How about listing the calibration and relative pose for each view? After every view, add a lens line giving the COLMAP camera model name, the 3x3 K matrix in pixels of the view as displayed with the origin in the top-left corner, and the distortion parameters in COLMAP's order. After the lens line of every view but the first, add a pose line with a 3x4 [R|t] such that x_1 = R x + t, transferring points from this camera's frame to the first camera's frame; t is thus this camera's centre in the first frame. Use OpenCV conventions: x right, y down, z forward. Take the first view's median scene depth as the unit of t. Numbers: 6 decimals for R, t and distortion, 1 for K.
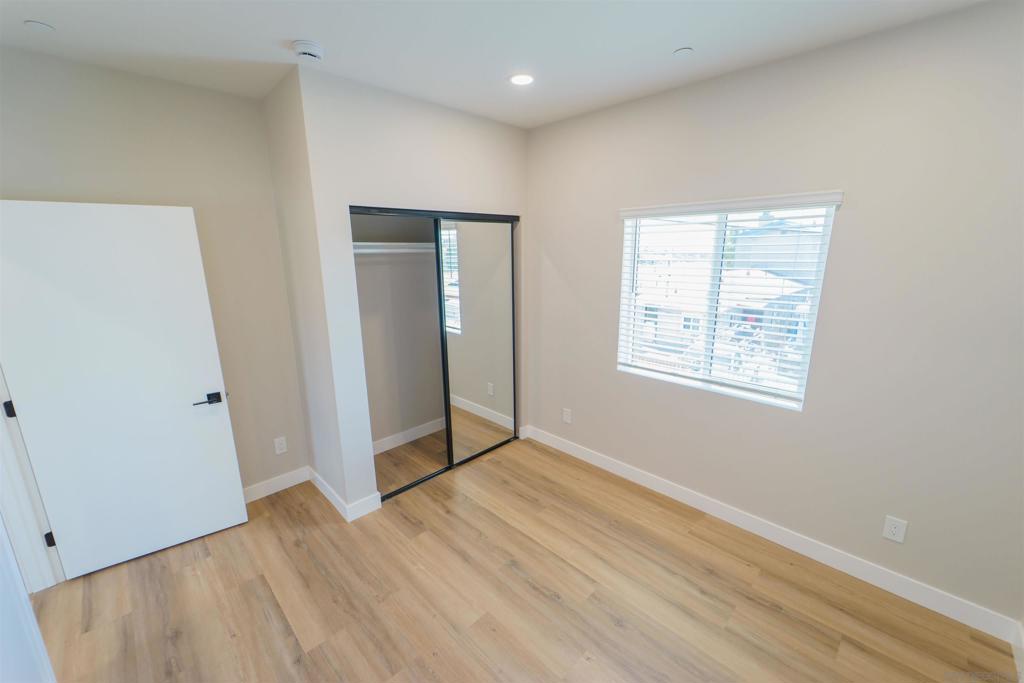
lens RADIAL K [[408.5, 0, 512.7], [0, 408.5, 336.6], [0, 0, 1]] dist [0.003439, -0.001703]
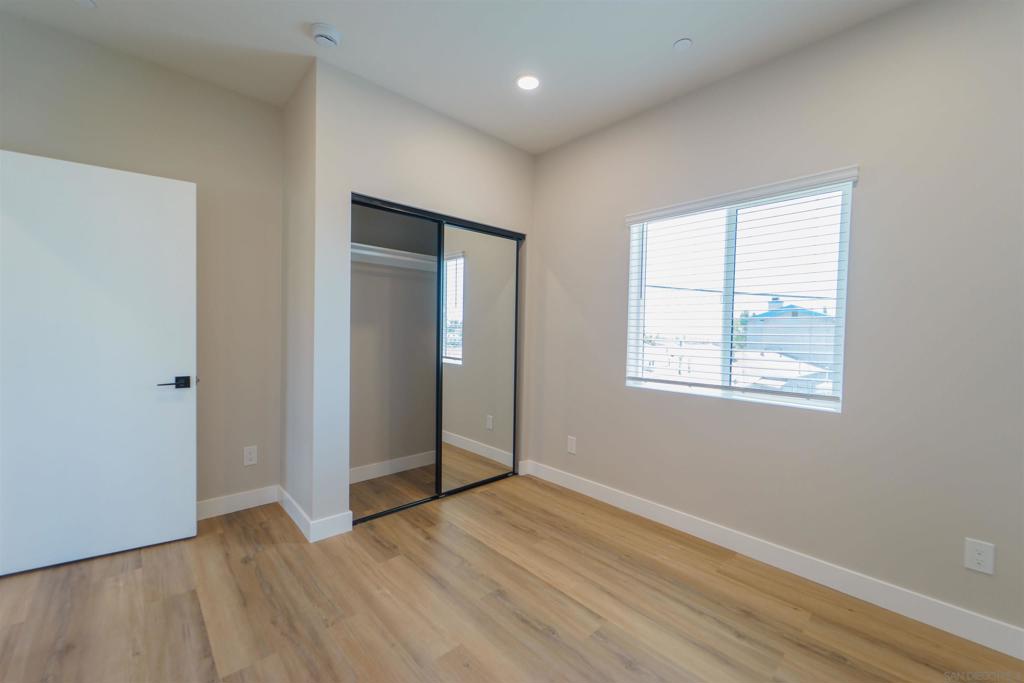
lens RADIAL K [[408.5, 0, 513.1], [0, 408.5, 338.4], [0, 0, 1]] dist [0.003439, -0.001703]
pose [[0.999037, 0.031430, -0.030601, 0.034595], [-0.036826, 0.979962, -0.195749, 0.201215], [0.023835, 0.196687, 0.980177, 0.097327]]
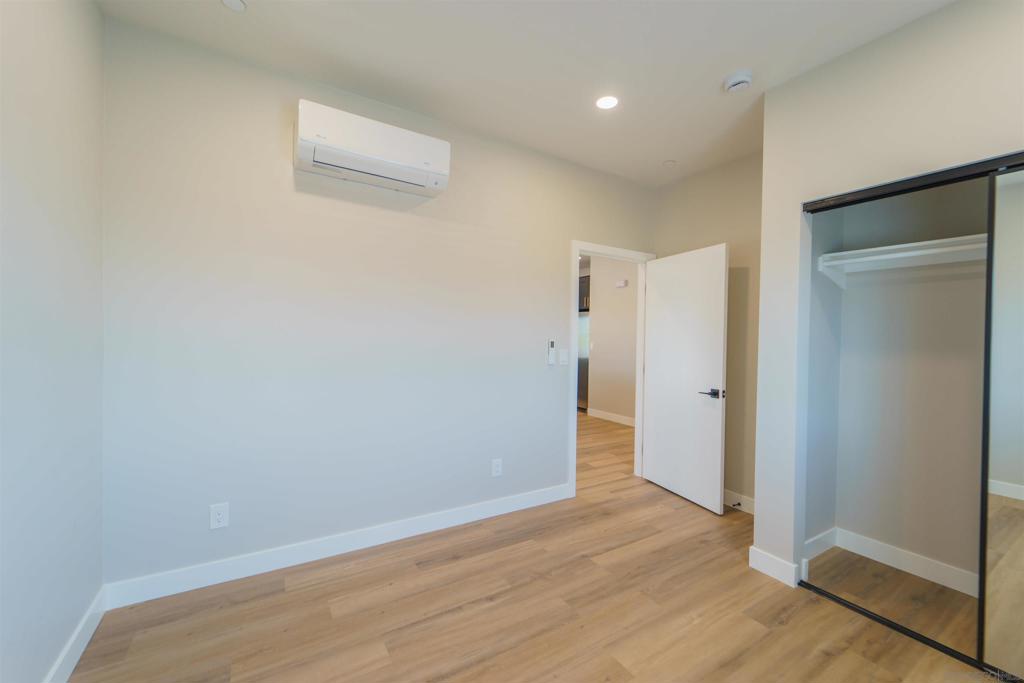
lens RADIAL K [[408.5, 0, 515.0], [0, 408.5, 341.8], [0, 0, 1]] dist [0.003439, -0.001703]
pose [[-0.227157, 0.018426, -0.973684, 0.585634], [-0.222879, 0.972301, 0.070396, 0.044852], [0.948011, 0.233005, -0.216758, 0.648770]]
